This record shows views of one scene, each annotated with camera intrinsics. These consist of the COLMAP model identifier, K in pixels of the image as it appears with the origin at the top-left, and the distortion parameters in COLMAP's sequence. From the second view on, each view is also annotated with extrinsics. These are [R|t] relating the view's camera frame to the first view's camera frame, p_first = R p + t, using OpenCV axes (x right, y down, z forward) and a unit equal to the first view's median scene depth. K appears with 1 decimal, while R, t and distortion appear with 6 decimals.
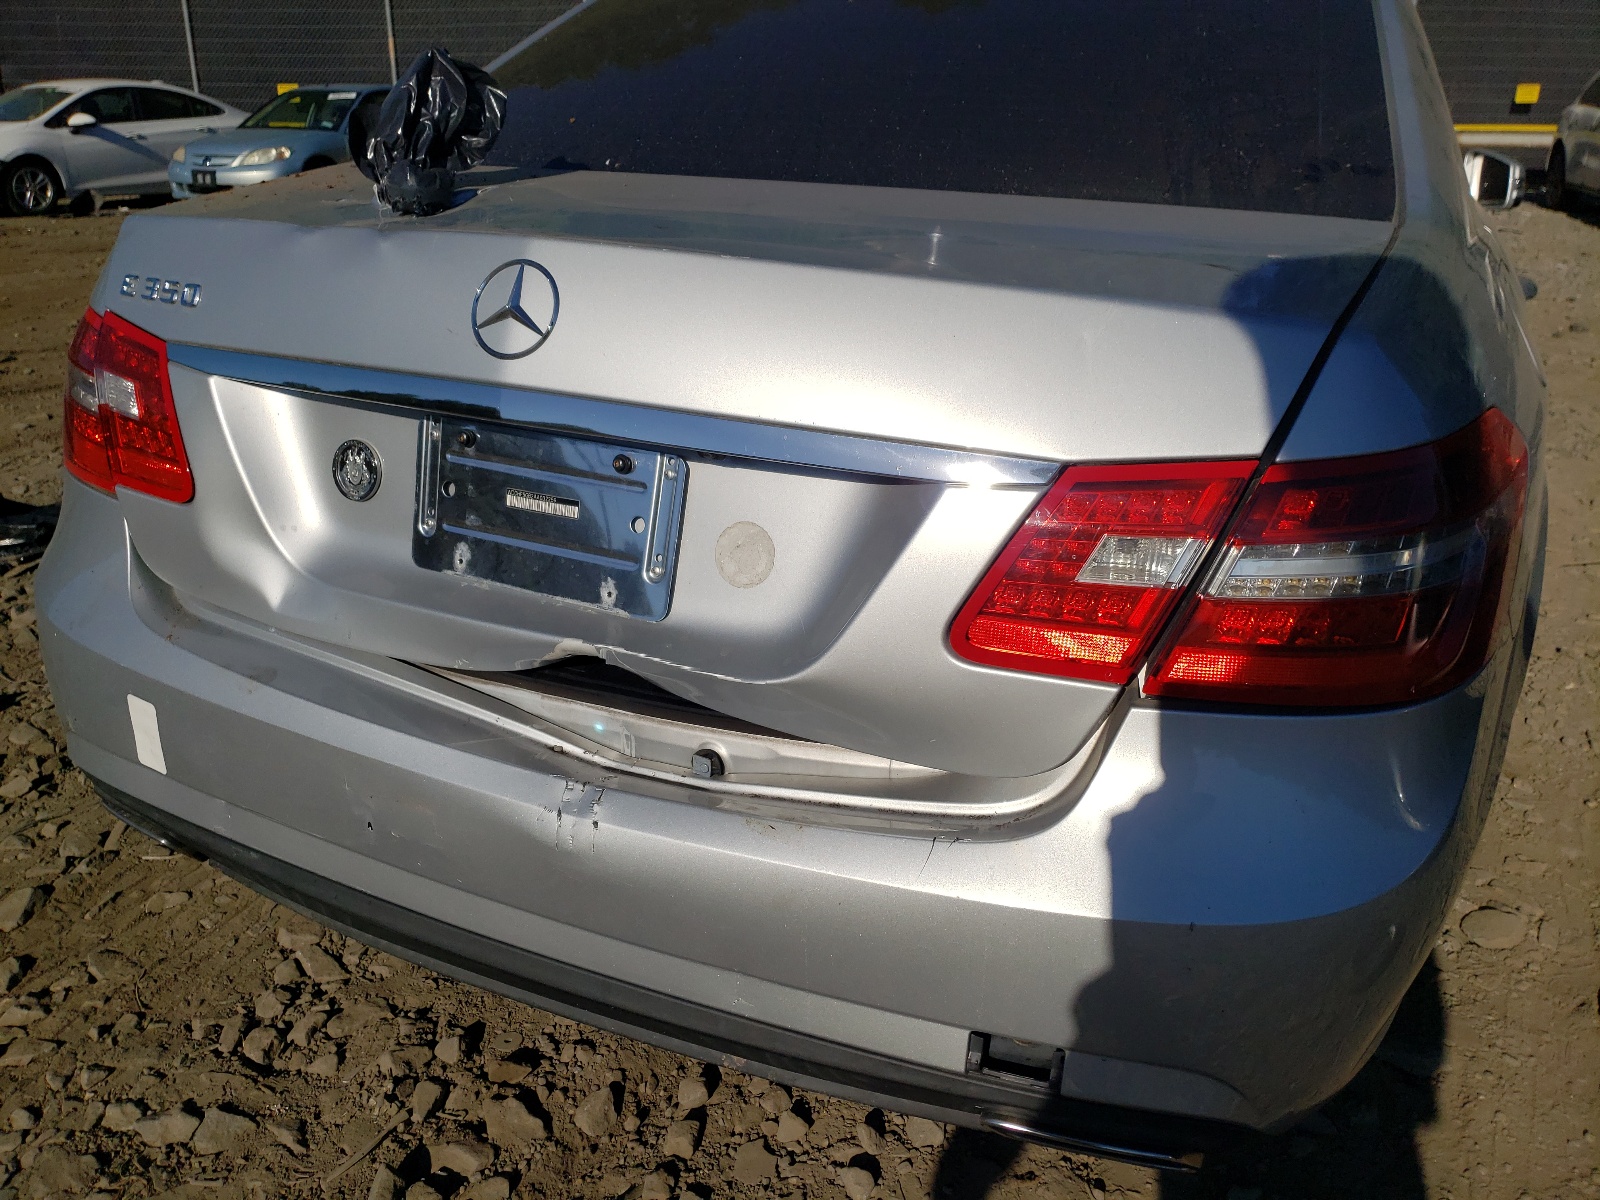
lens RADIAL K [[1221.3, 0, 807.1], [0, 1221.3, 591.5], [0, 0, 1]] dist [0.031251, -0.026008]
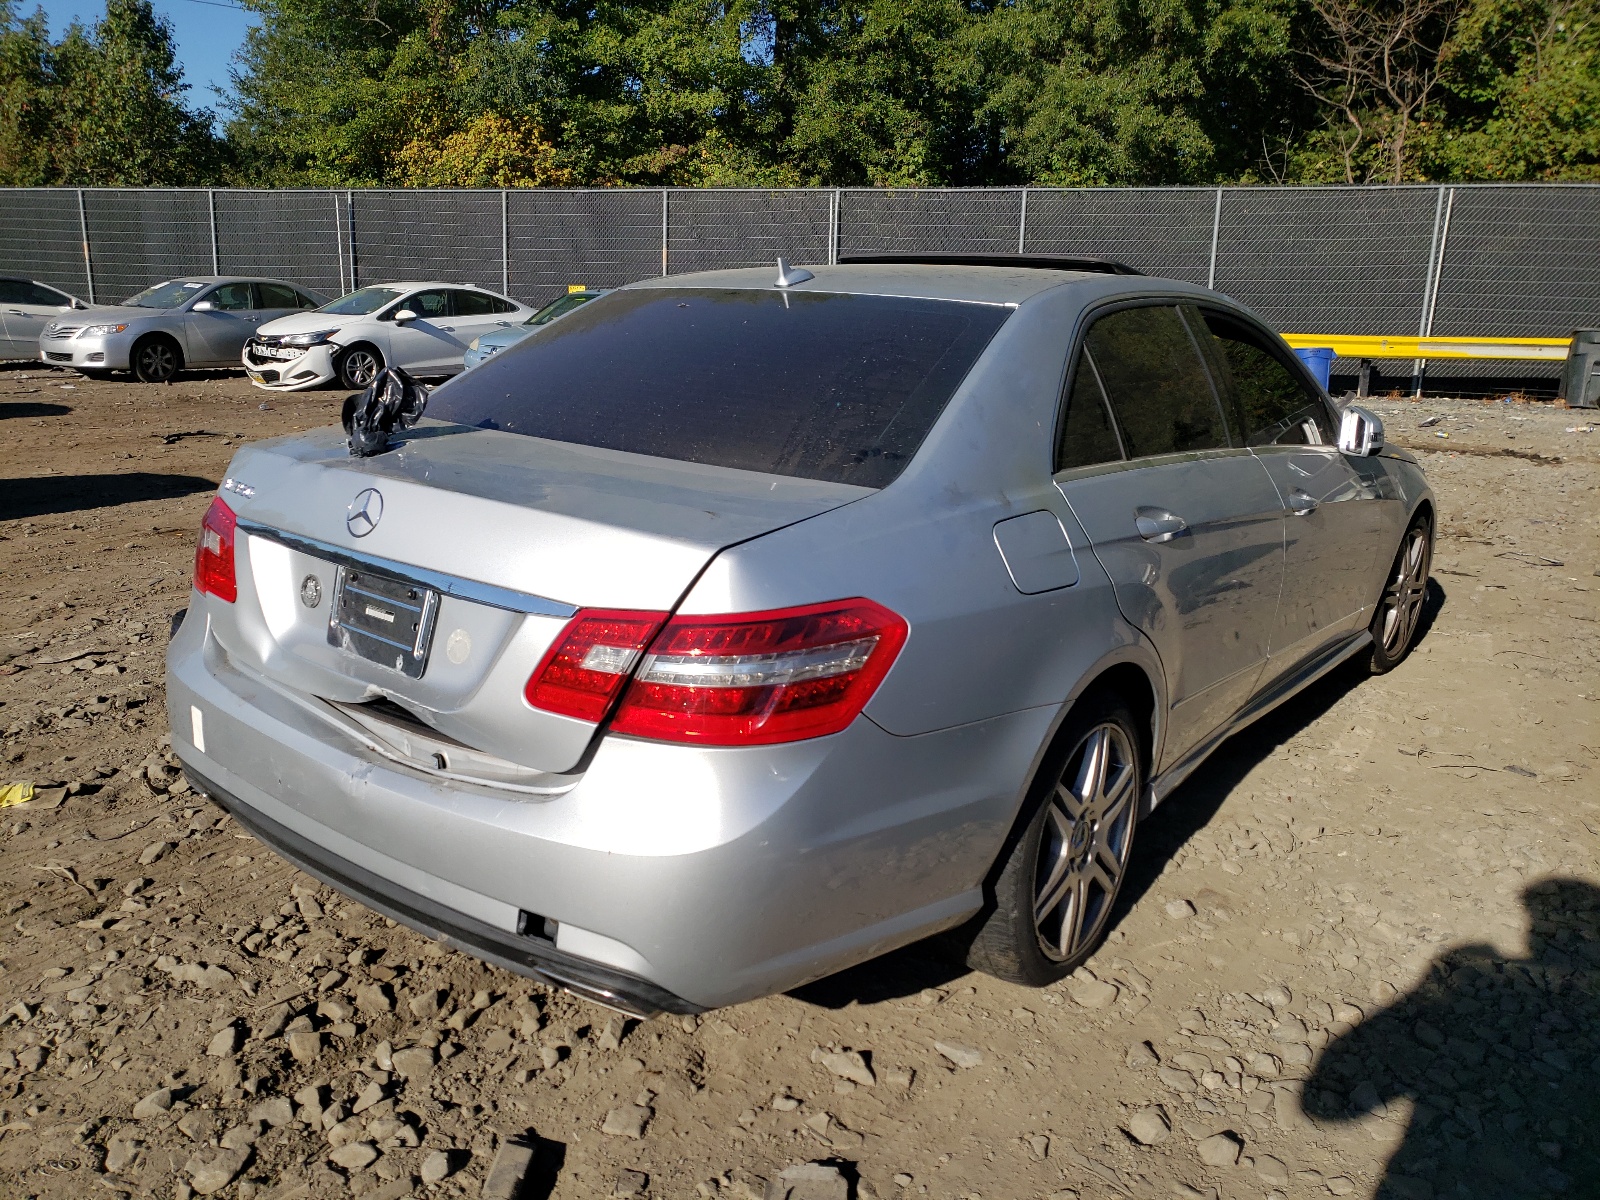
lens RADIAL K [[1221.3, 0, 790.7], [0, 1221.3, 607.2], [0, 0, 1]] dist [0.031251, -0.026008]
pose [[0.972564, 0.072753, -0.220966, 0.610449], [-0.100026, 0.988334, -0.114851, 0.053305], [0.210032, 0.133803, 0.968495, -0.513973]]
